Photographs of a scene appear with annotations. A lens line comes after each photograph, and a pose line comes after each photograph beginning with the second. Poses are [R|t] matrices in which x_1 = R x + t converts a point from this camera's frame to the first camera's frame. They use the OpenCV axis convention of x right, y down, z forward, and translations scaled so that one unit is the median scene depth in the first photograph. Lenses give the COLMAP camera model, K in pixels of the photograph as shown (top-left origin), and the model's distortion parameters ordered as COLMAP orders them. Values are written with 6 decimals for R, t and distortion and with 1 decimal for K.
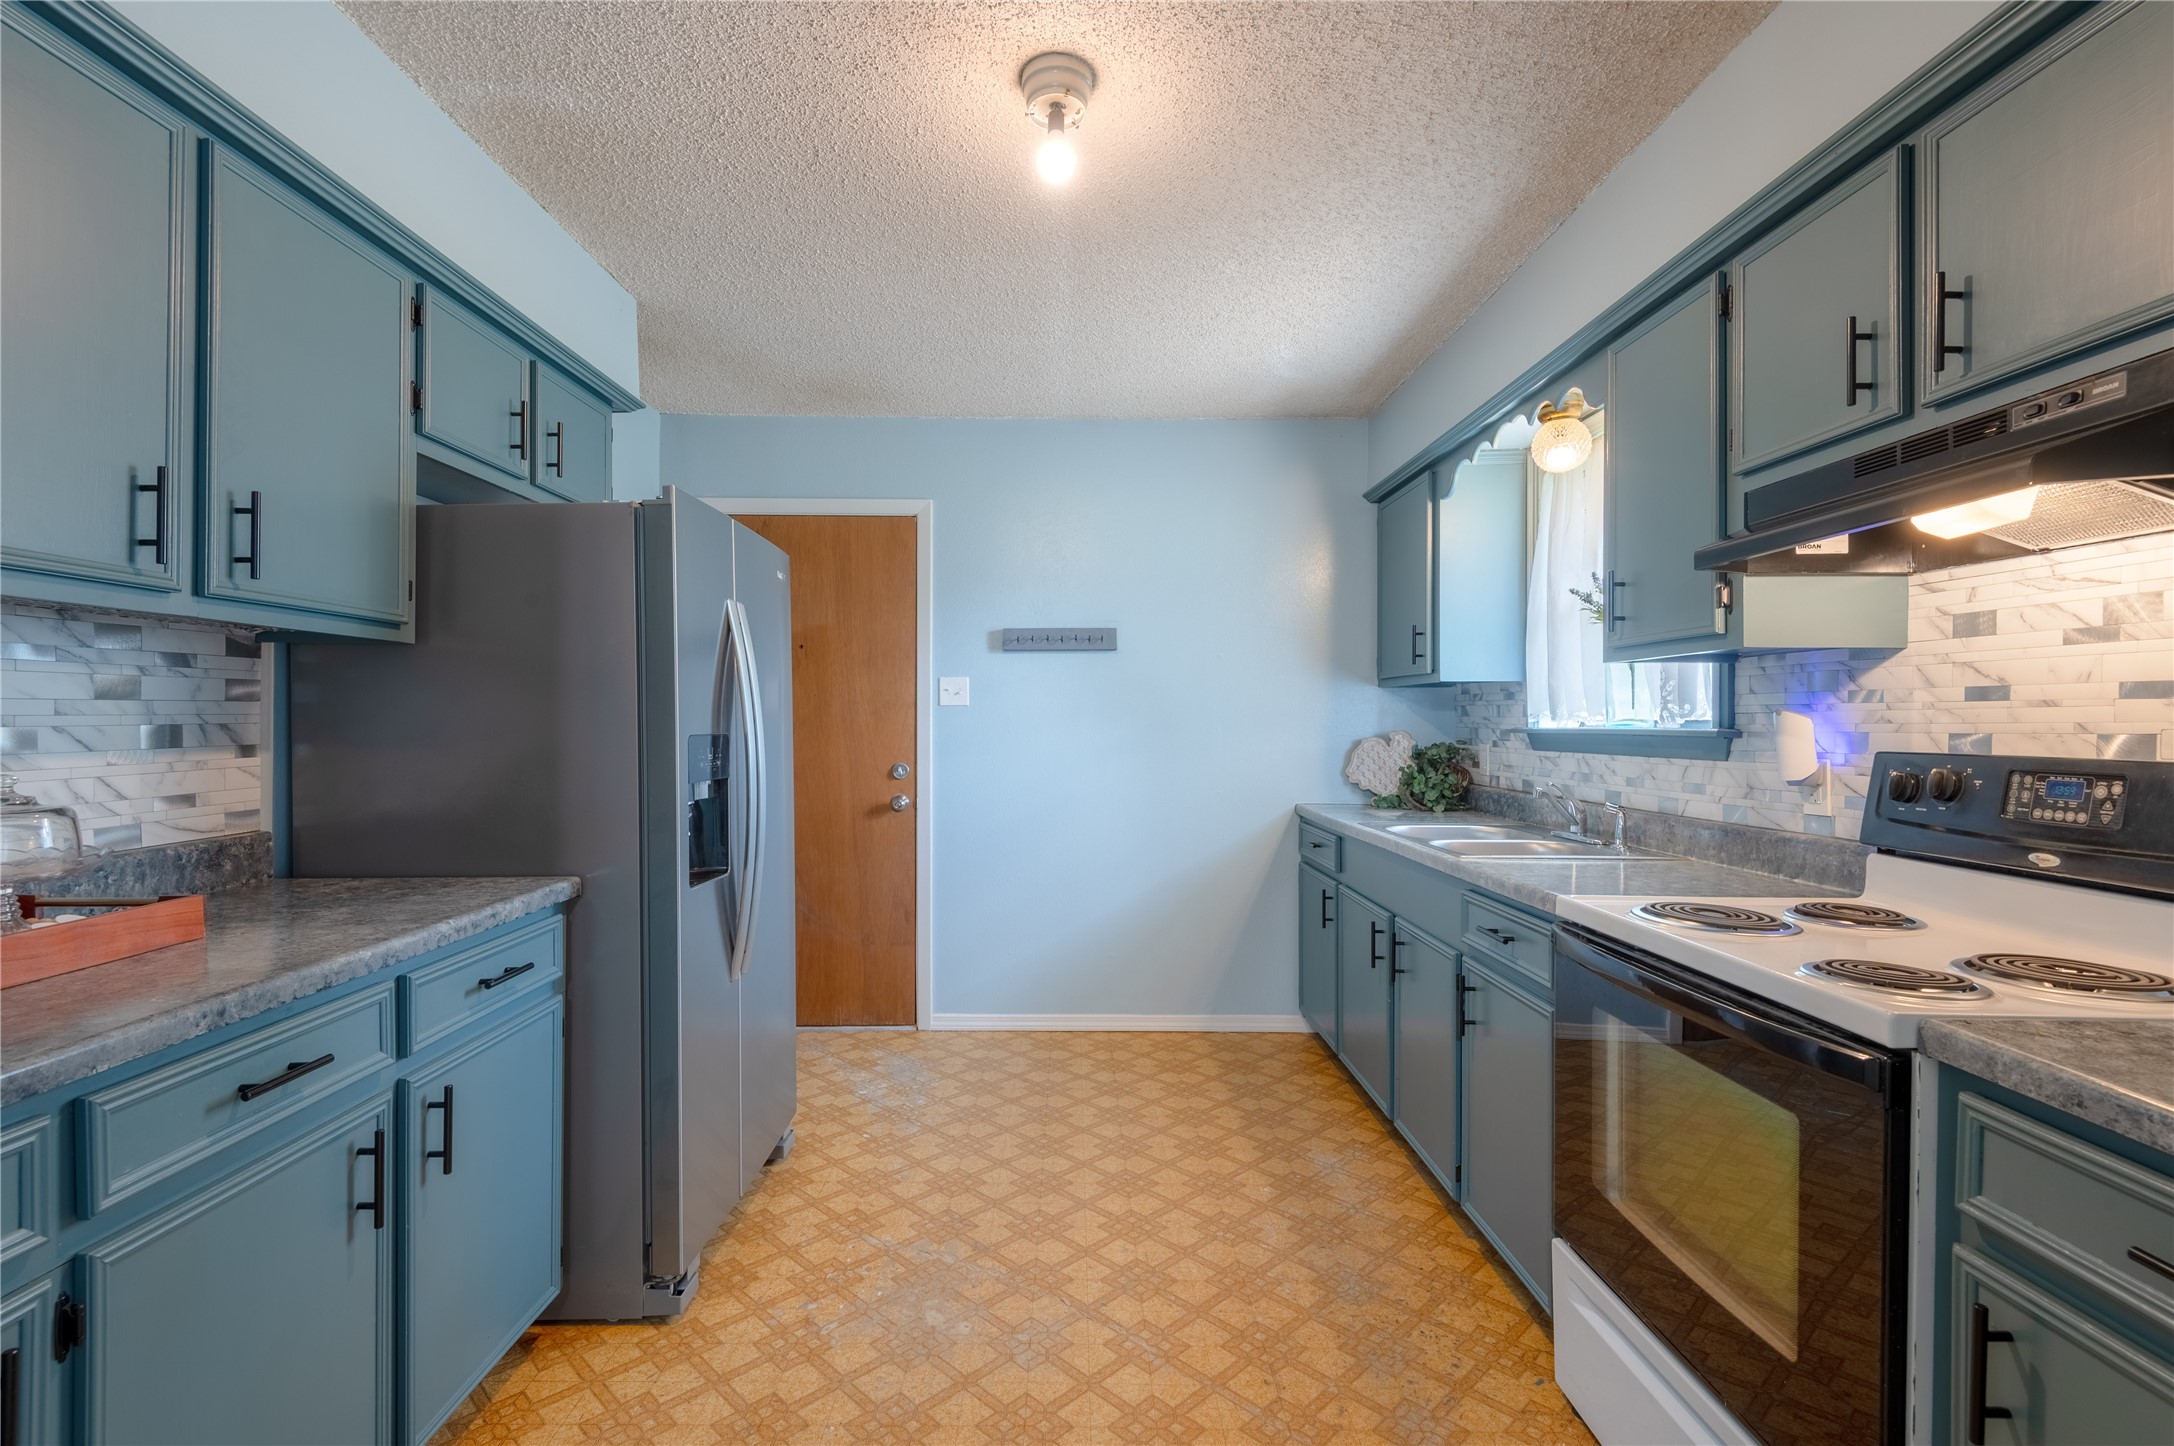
lens RADIAL K [[1004.5, 0, 1075.6], [0, 1004.5, 718.5], [0, 0, 1]] dist [0.029200, -0.017059]
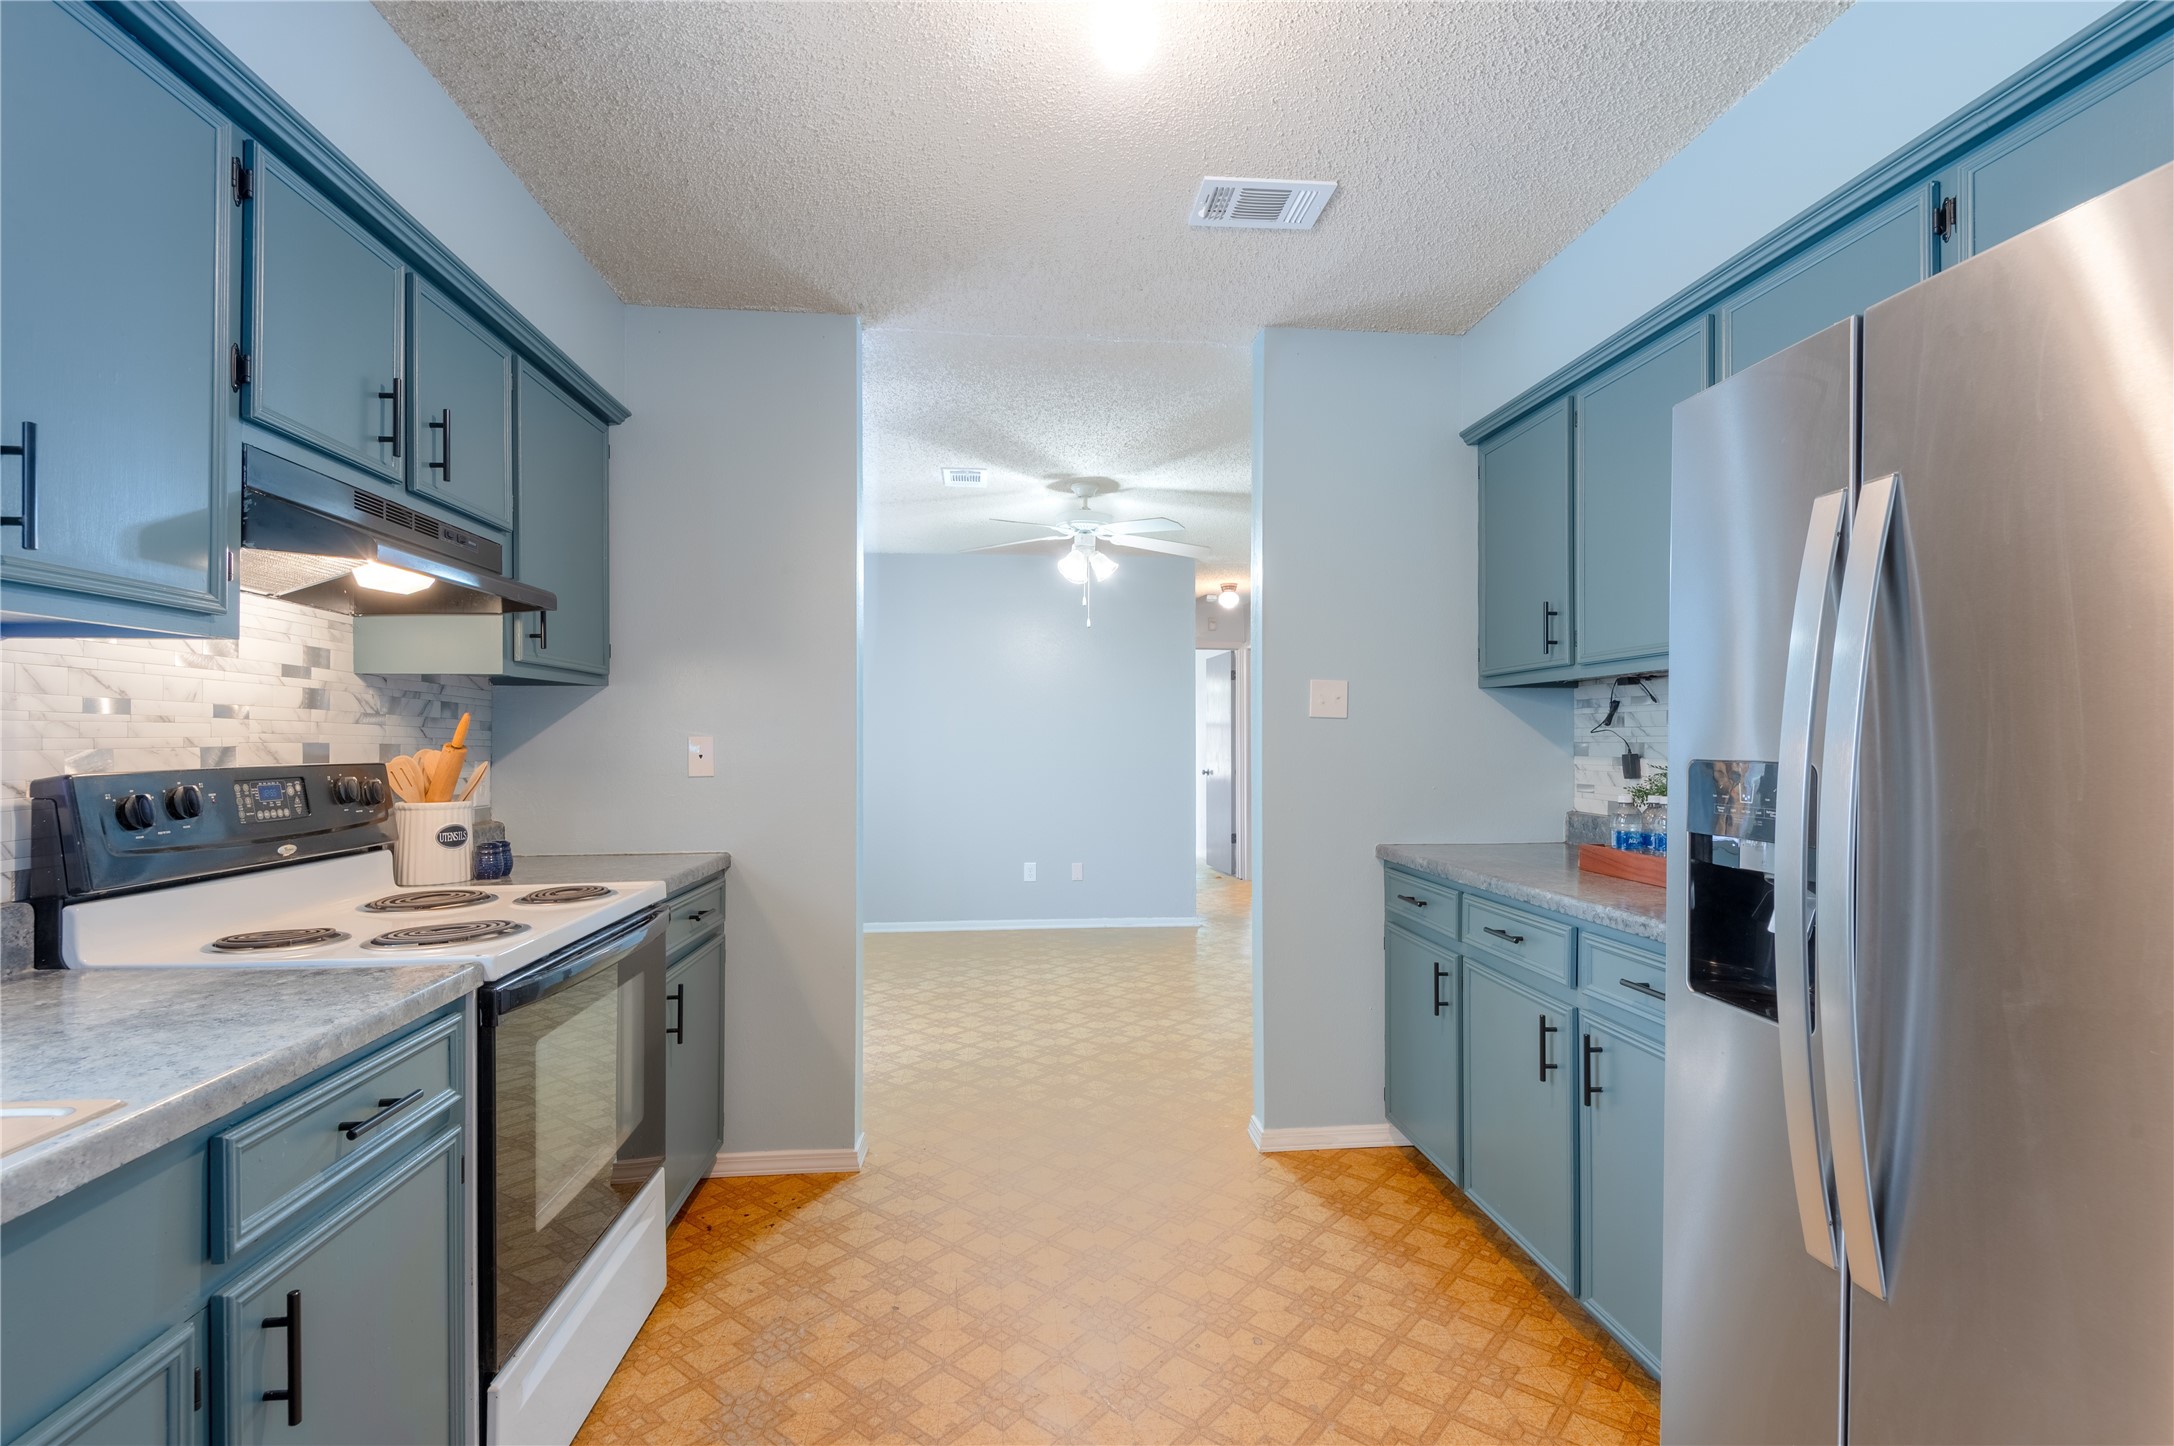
lens RADIAL K [[960.7, 0, 1057.8], [0, 960.7, 712.3], [0, 0, 1]] dist [0.004490, -0.003753]
pose [[-0.997162, -0.003732, -0.075194, 0.084042], [-0.001451, 0.999538, -0.030364, 0.005662], [0.075273, -0.030169, -0.996706, 1.606400]]
